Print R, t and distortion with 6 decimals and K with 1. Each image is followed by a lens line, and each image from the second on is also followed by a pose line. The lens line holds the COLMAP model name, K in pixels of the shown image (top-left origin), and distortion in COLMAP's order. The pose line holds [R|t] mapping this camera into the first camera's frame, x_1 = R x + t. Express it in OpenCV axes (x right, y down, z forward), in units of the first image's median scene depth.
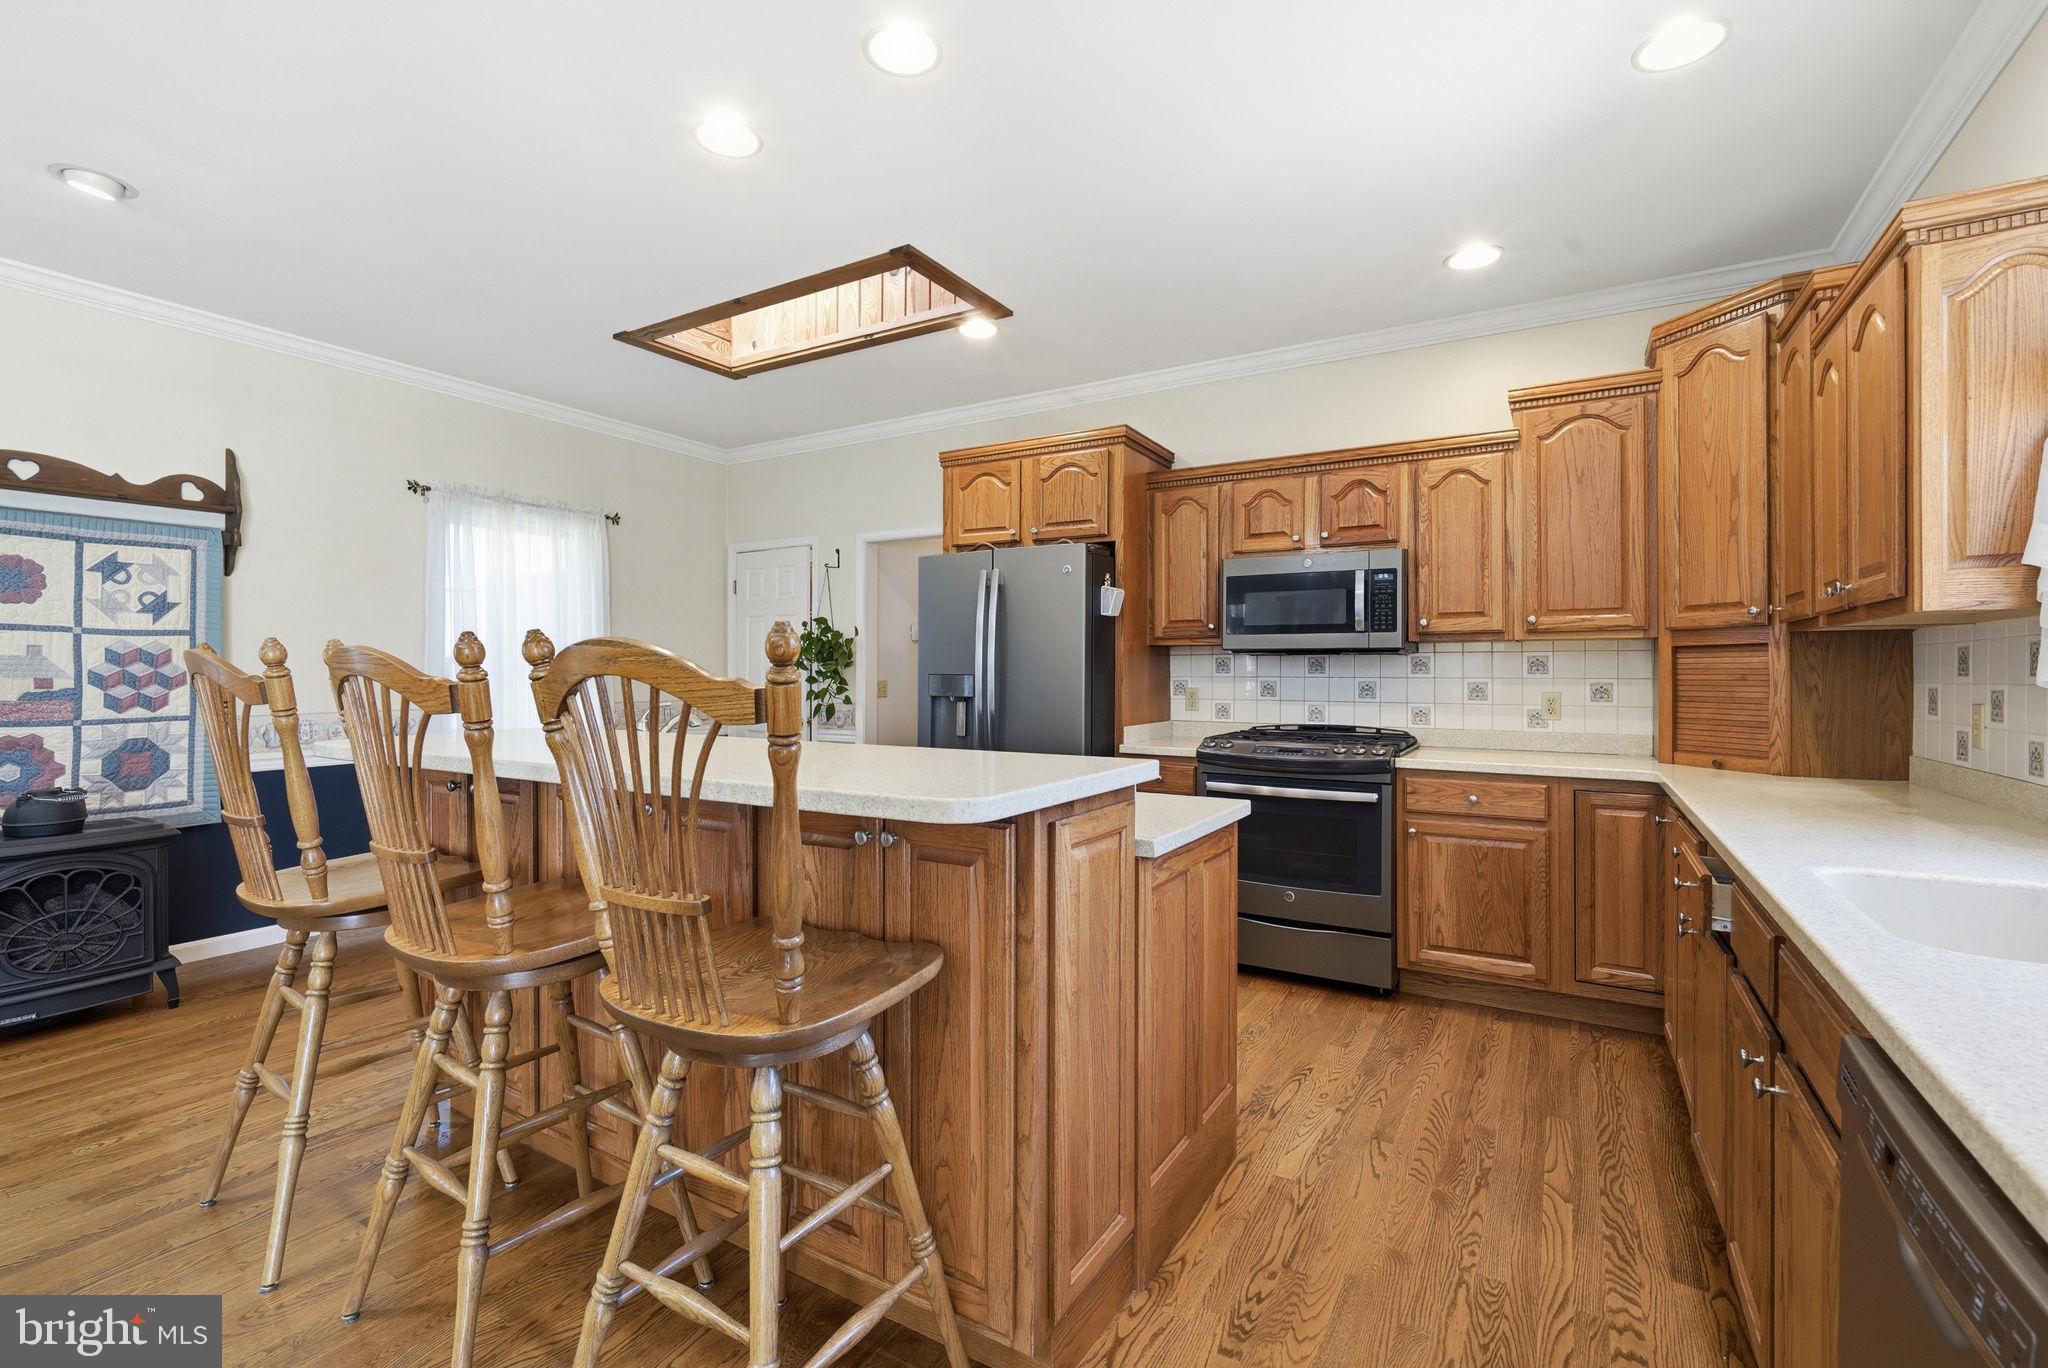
lens RADIAL K [[890.2, 0, 1028.4], [0, 890.2, 675.9], [0, 0, 1]] dist [-0.009043, 0.000434]
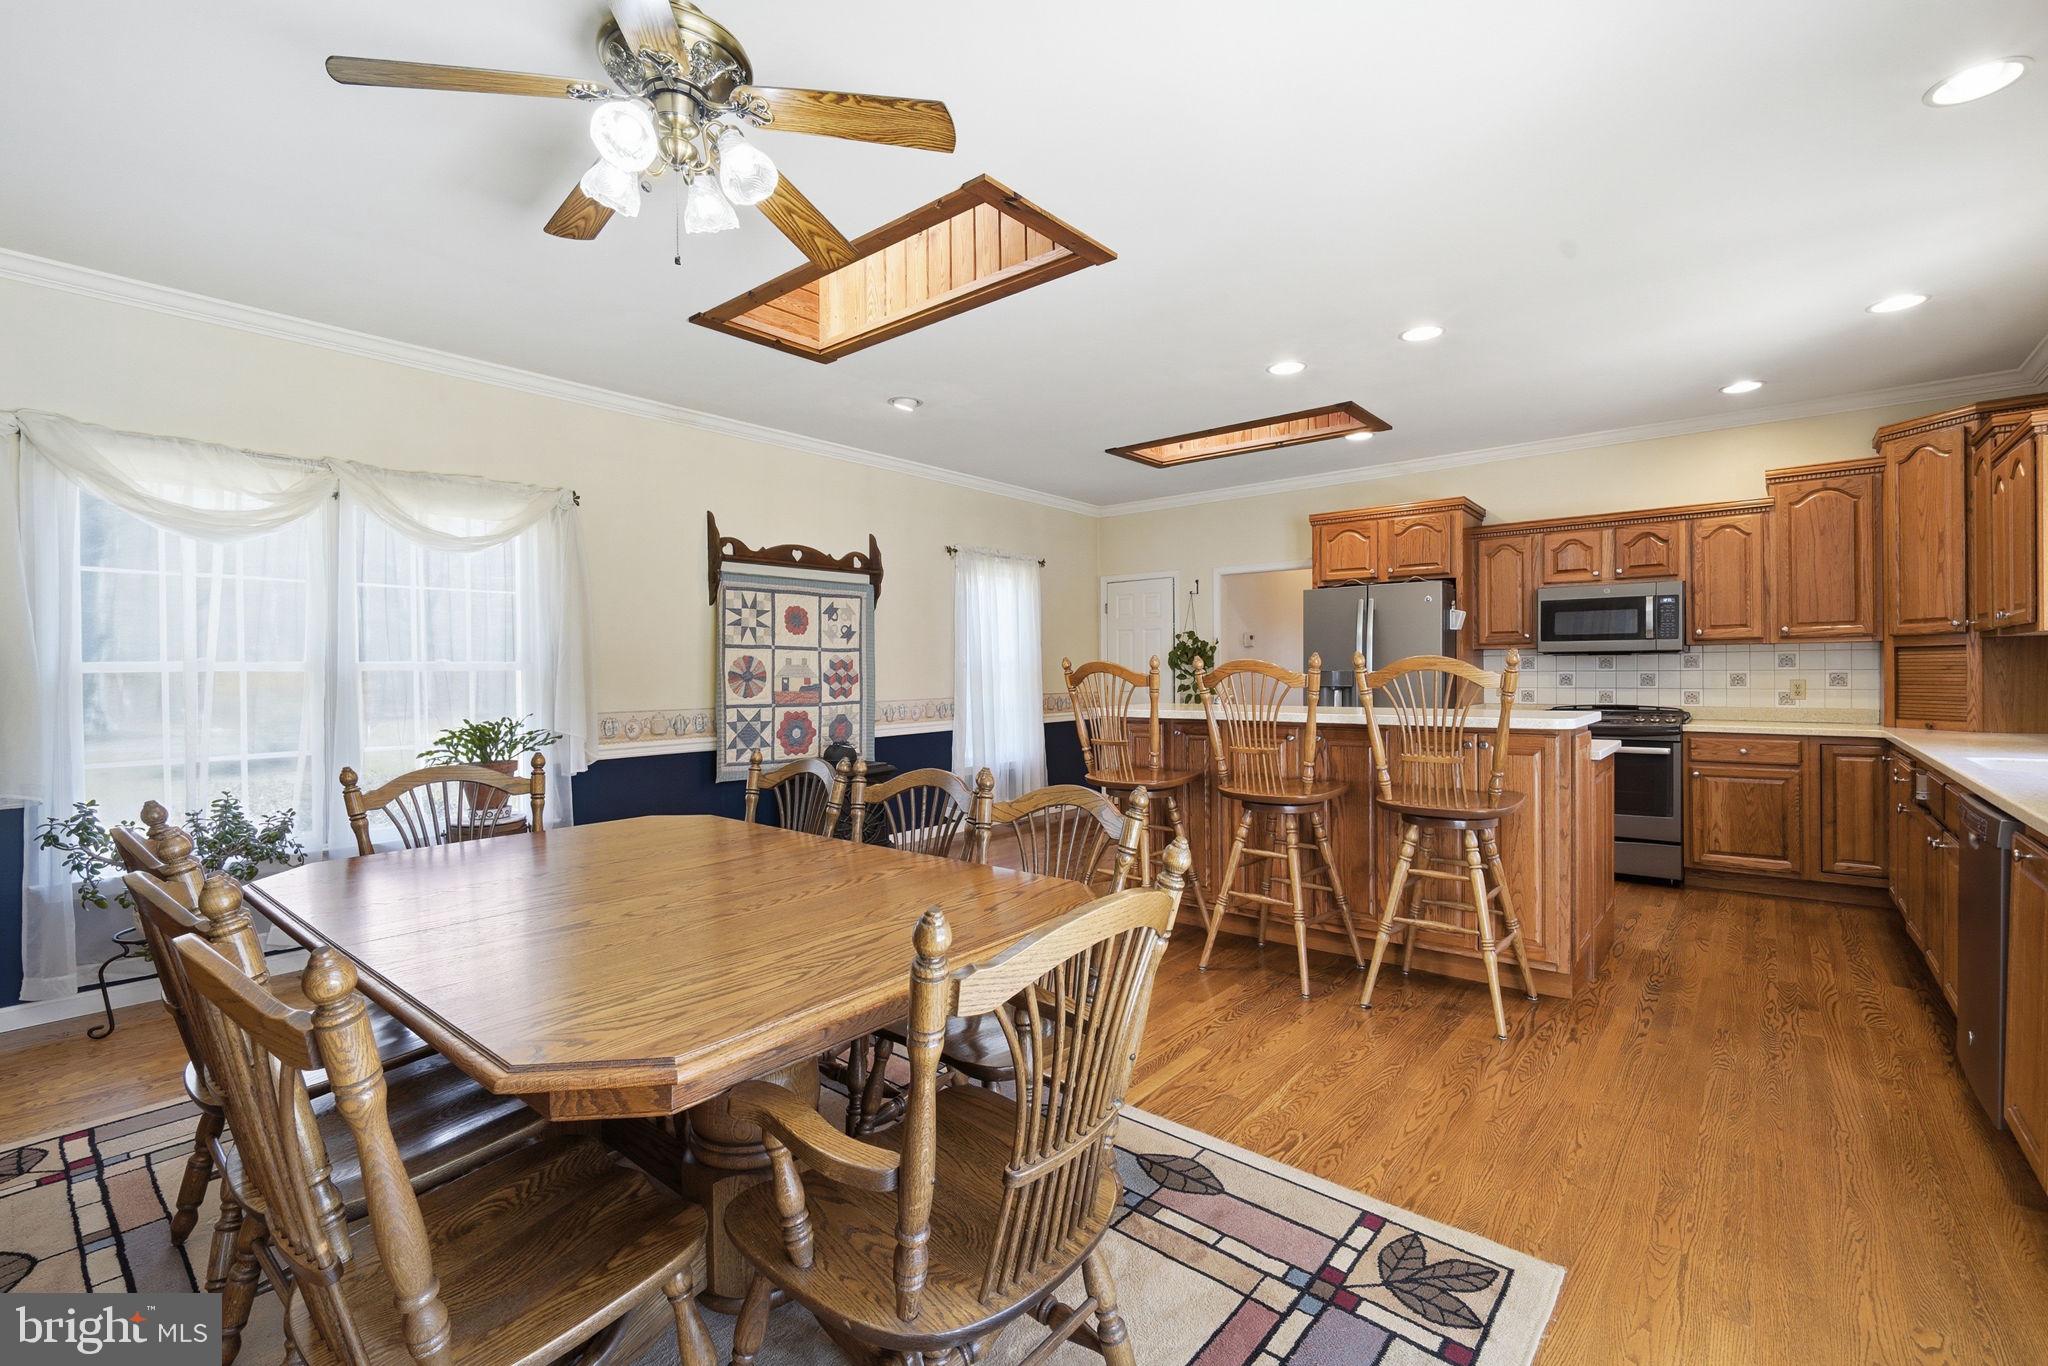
lens RADIAL K [[890.2, 0, 1018.9], [0, 890.2, 680.7], [0, 0, 1]] dist [-0.009043, 0.000434]
pose [[0.987700, -0.007322, -0.156186, -0.440062], [0.008193, 0.999954, 0.004934, 0.002977], [0.156143, -0.006153, 0.987715, -0.617596]]
